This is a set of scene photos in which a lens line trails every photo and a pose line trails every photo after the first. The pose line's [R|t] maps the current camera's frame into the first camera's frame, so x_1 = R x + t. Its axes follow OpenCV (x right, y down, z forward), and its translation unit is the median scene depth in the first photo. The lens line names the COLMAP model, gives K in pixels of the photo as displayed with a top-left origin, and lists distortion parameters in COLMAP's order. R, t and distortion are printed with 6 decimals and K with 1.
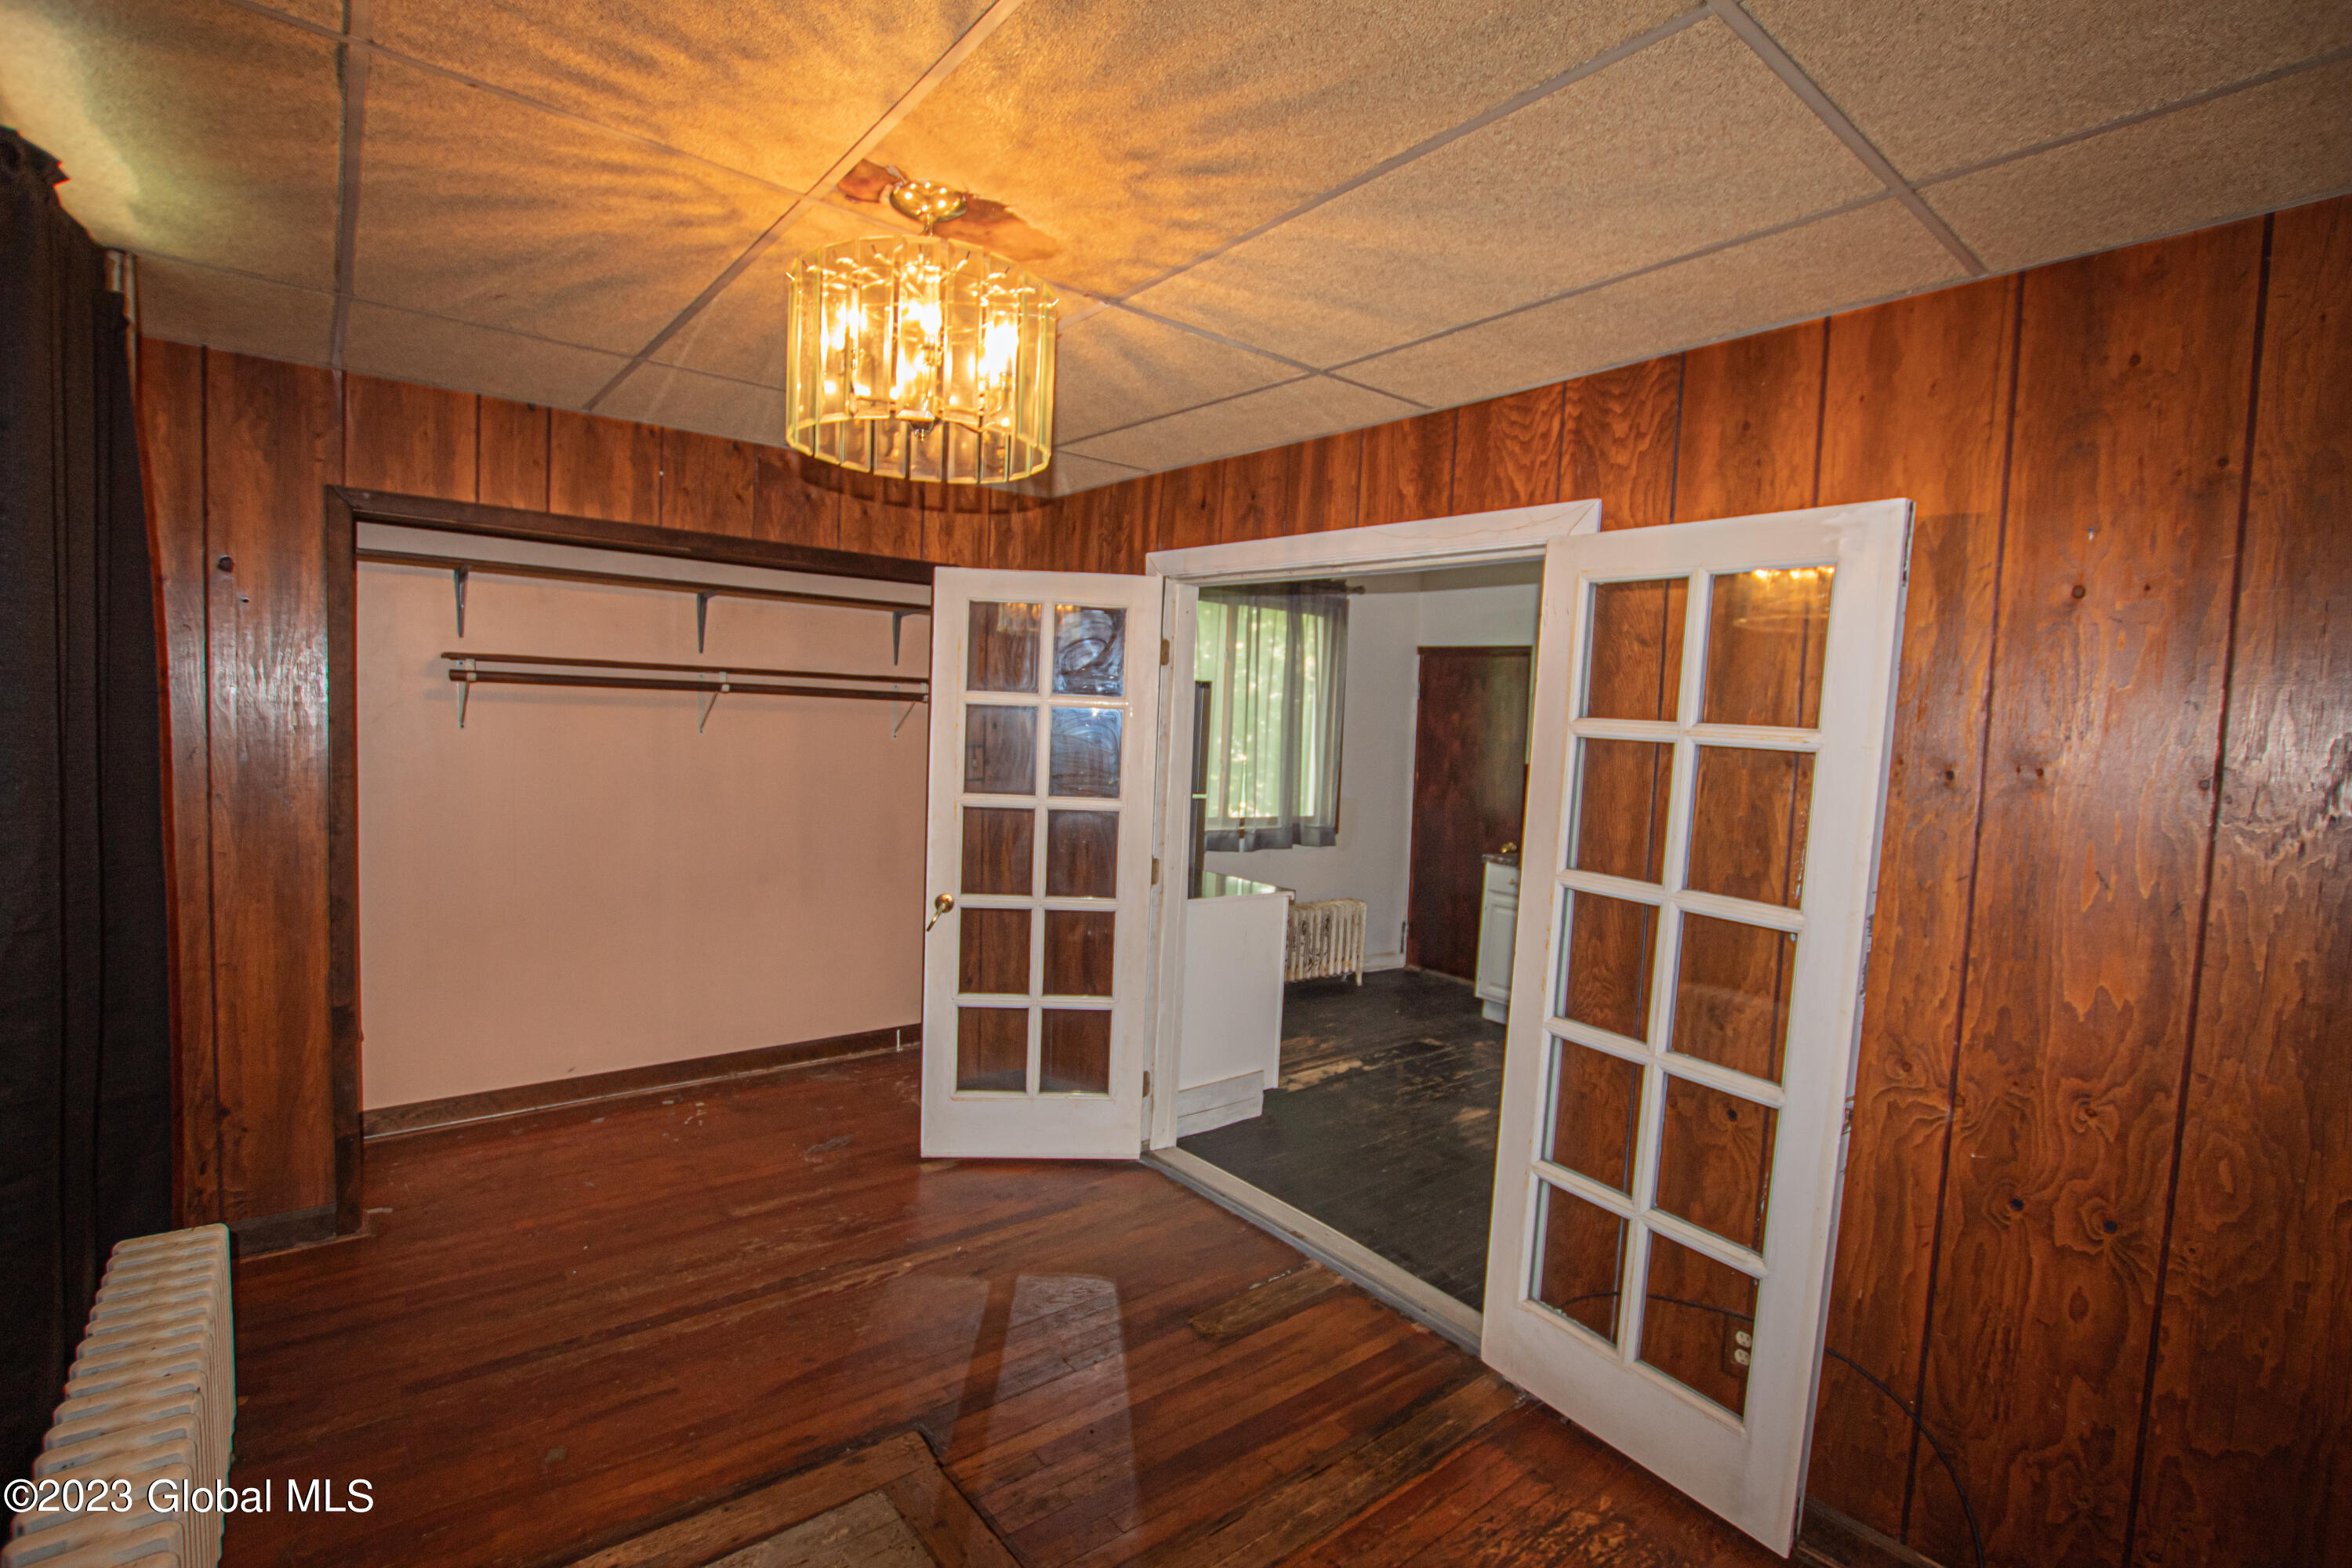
lens RADIAL K [[1087.6, 0, 1179.6], [0, 1087.6, 798.9], [0, 0, 1]] dist [-0.031691, 0.005502]
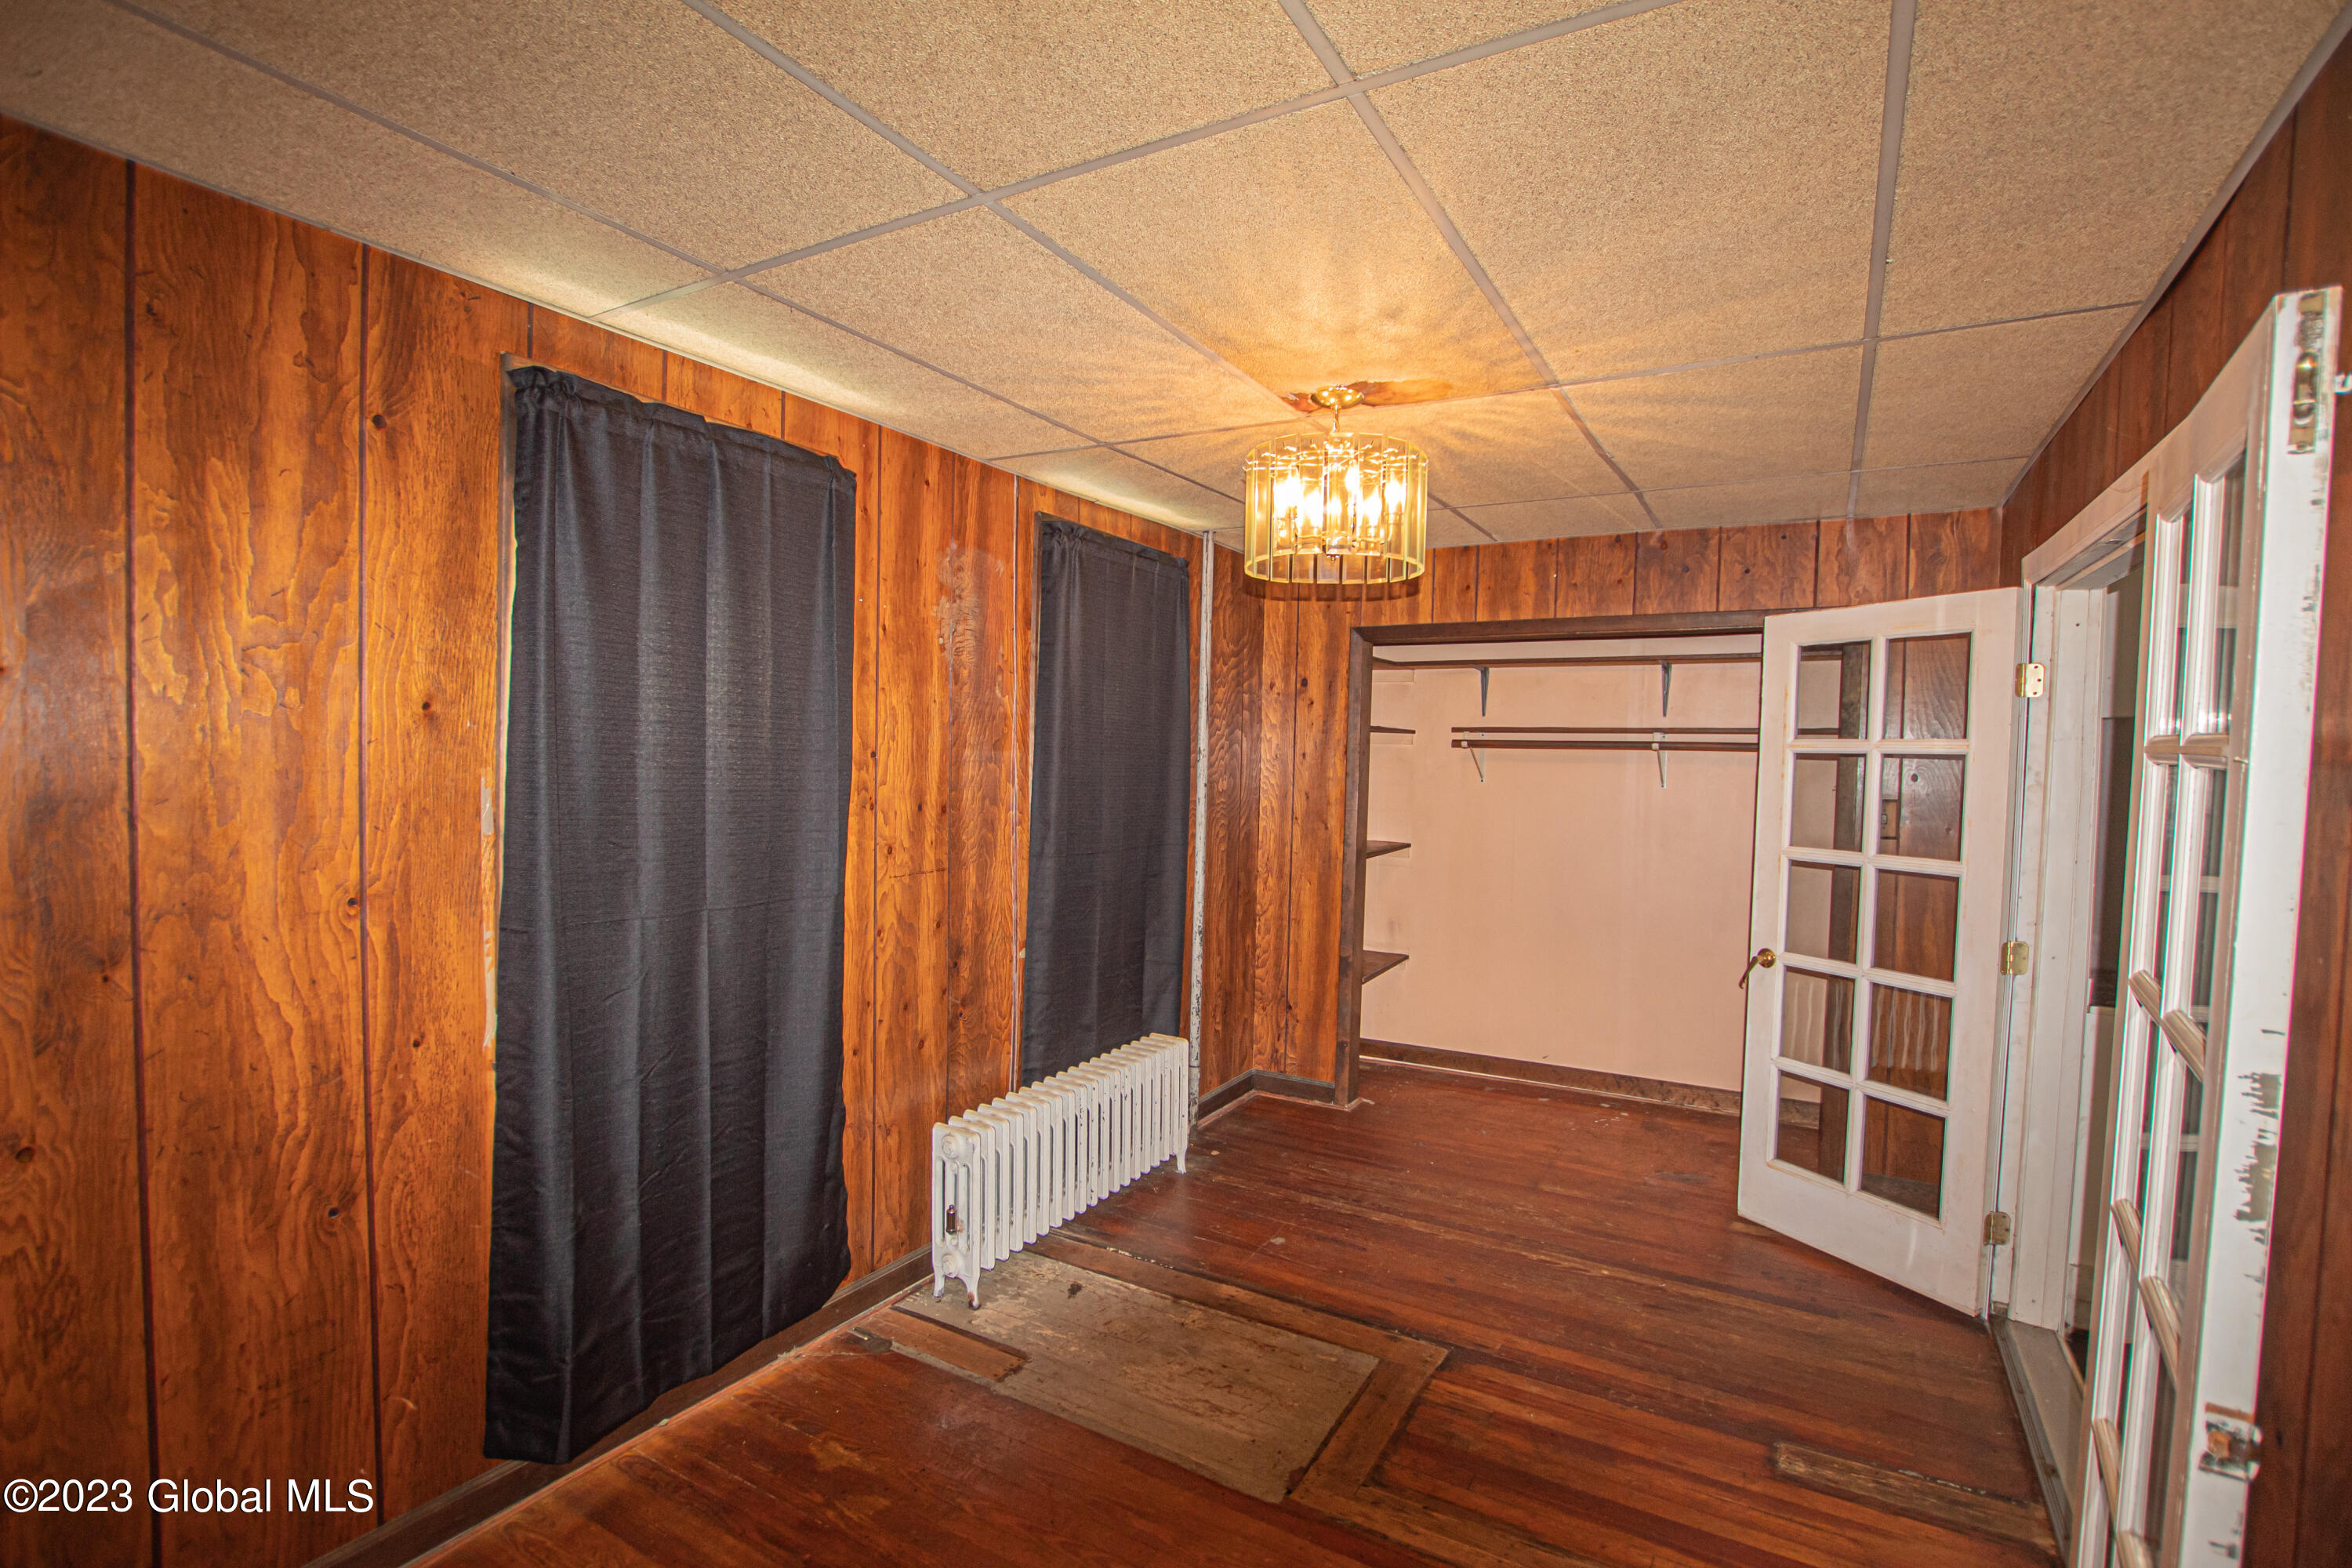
lens RADIAL K [[1087.6, 0, 1183.4], [0, 1087.6, 799.6], [0, 0, 1]] dist [-0.031691, 0.005502]
pose [[0.354596, 0.005741, -0.935002, 0.654334], [-0.070120, 0.997329, -0.020469, 0.014617], [0.932387, 0.072821, 0.354052, 0.212238]]
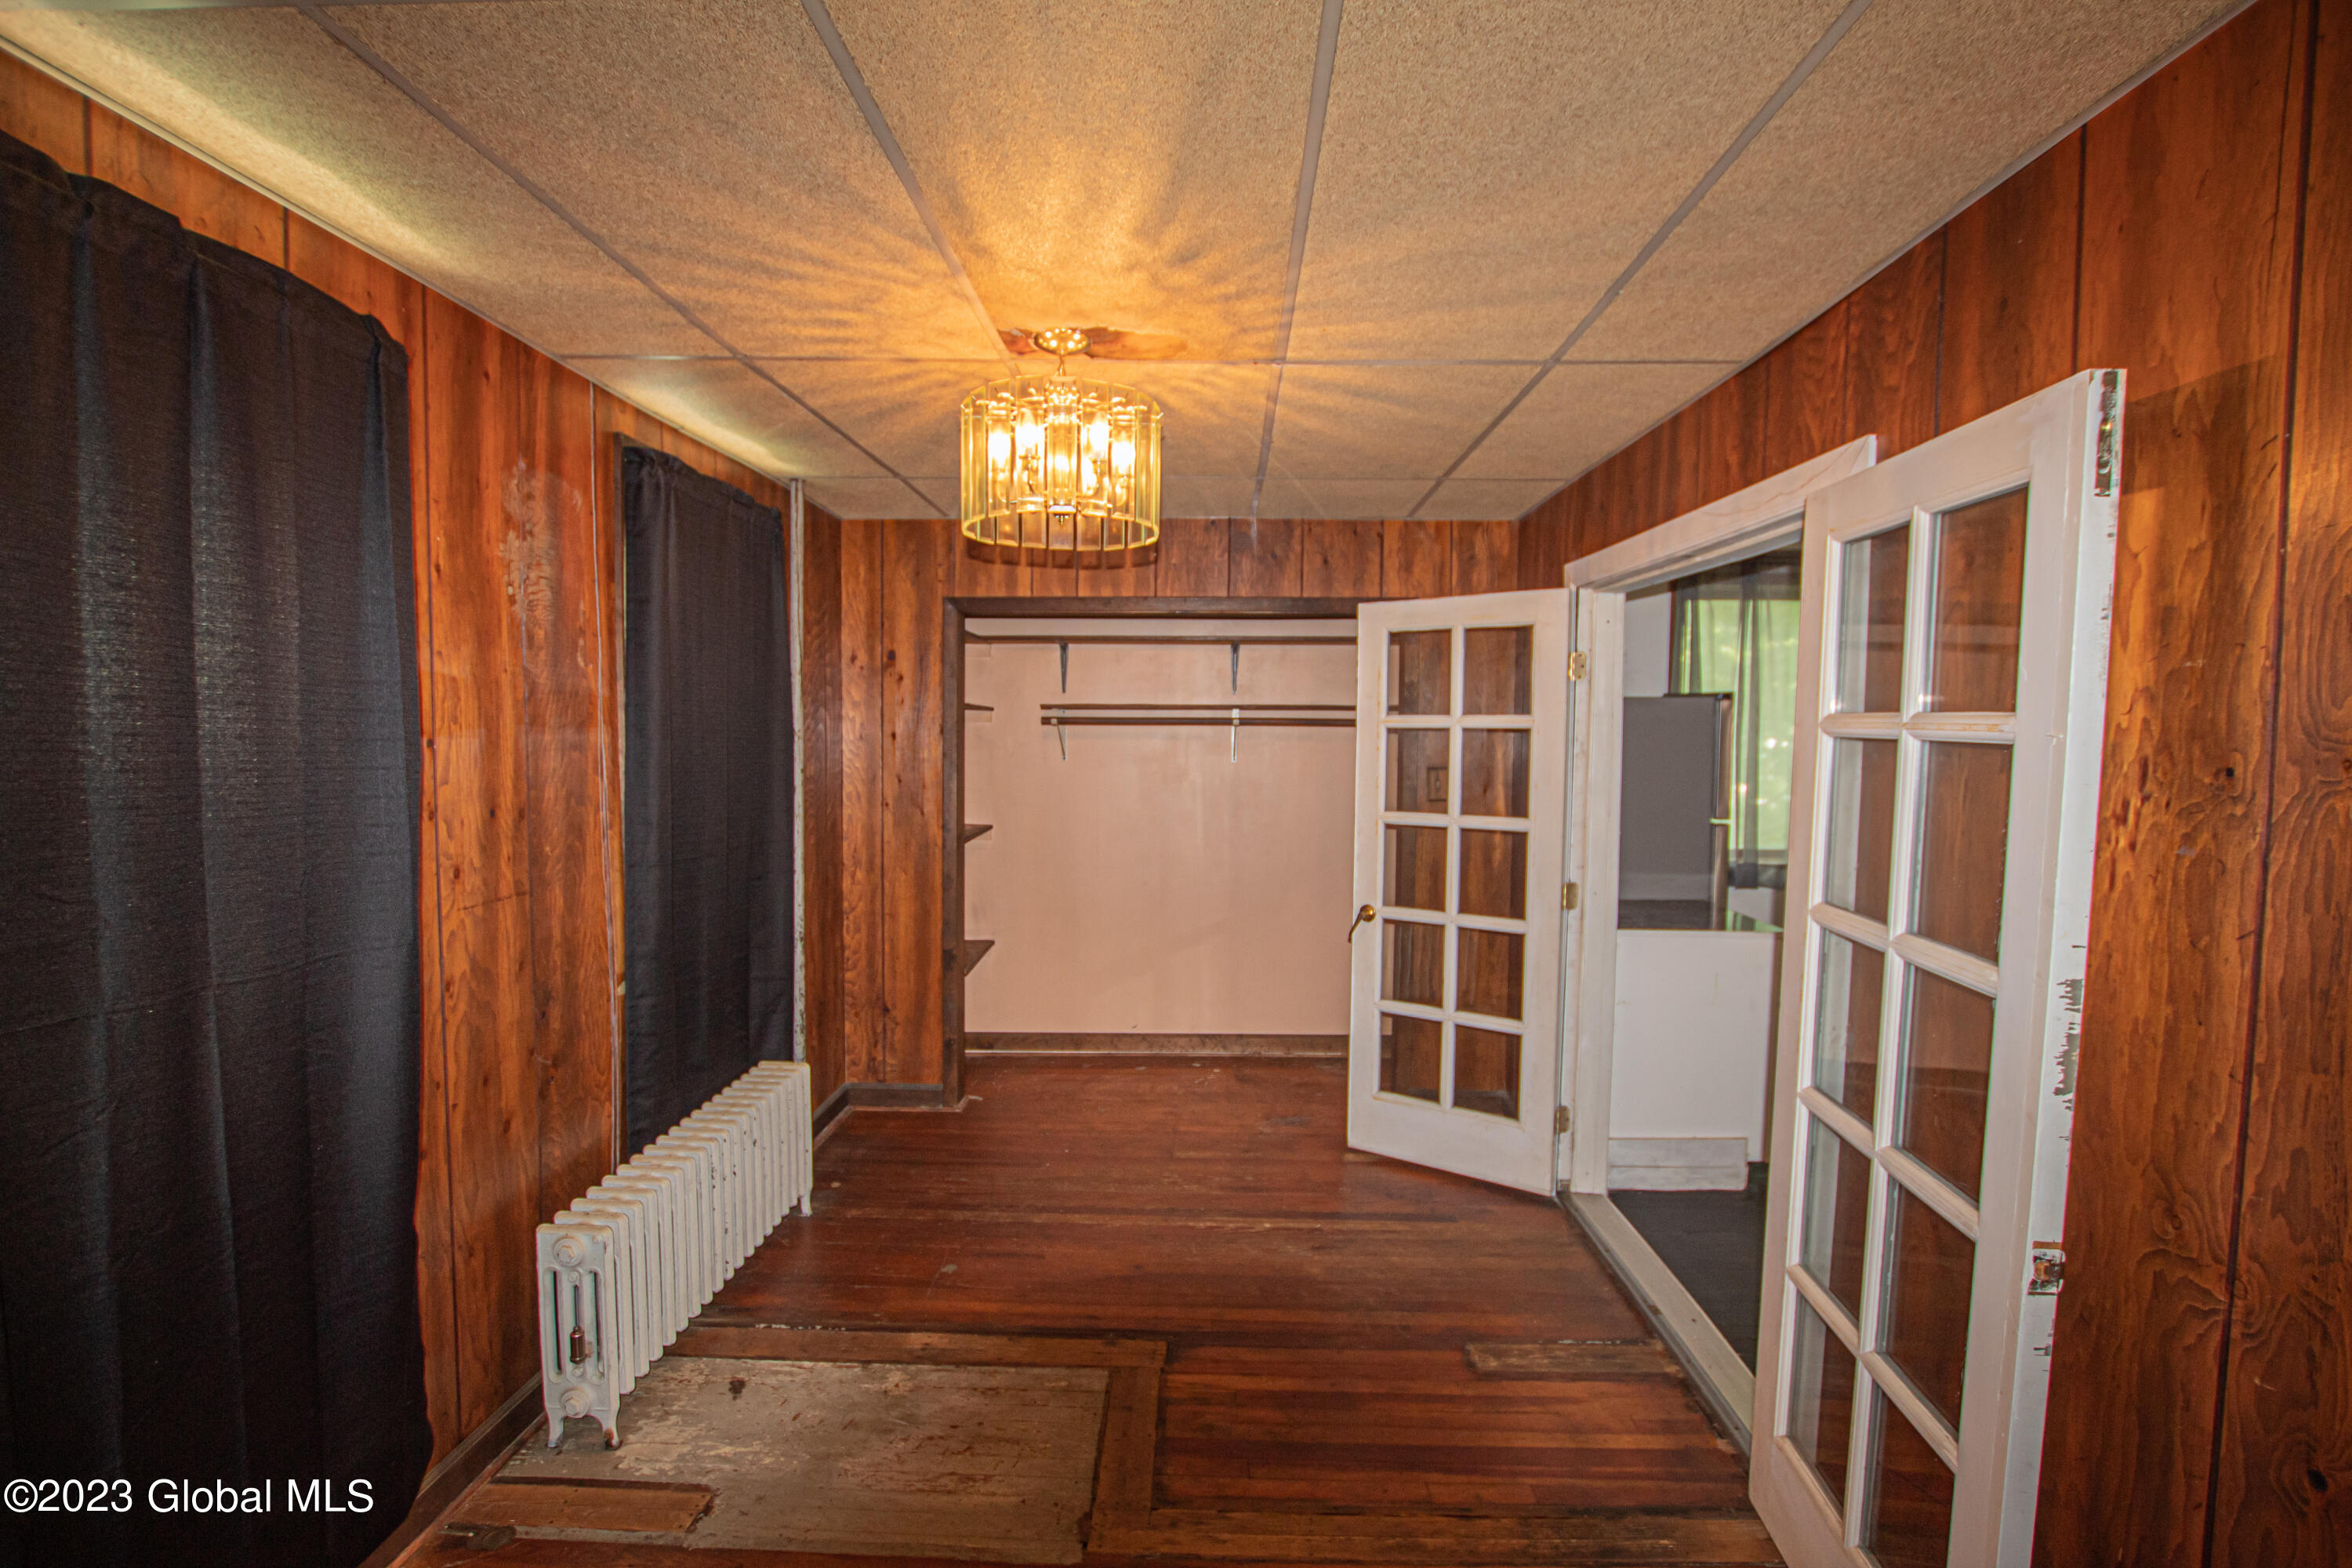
lens RADIAL K [[1087.6, 0, 1179.4], [0, 1087.6, 799.4], [0, 0, 1]] dist [-0.031691, 0.005502]
pose [[0.756621, 0.002650, -0.653849, 0.455741], [-0.022517, 0.999504, -0.022006, 0.014799], [0.653466, 0.031373, 0.756305, 0.077195]]
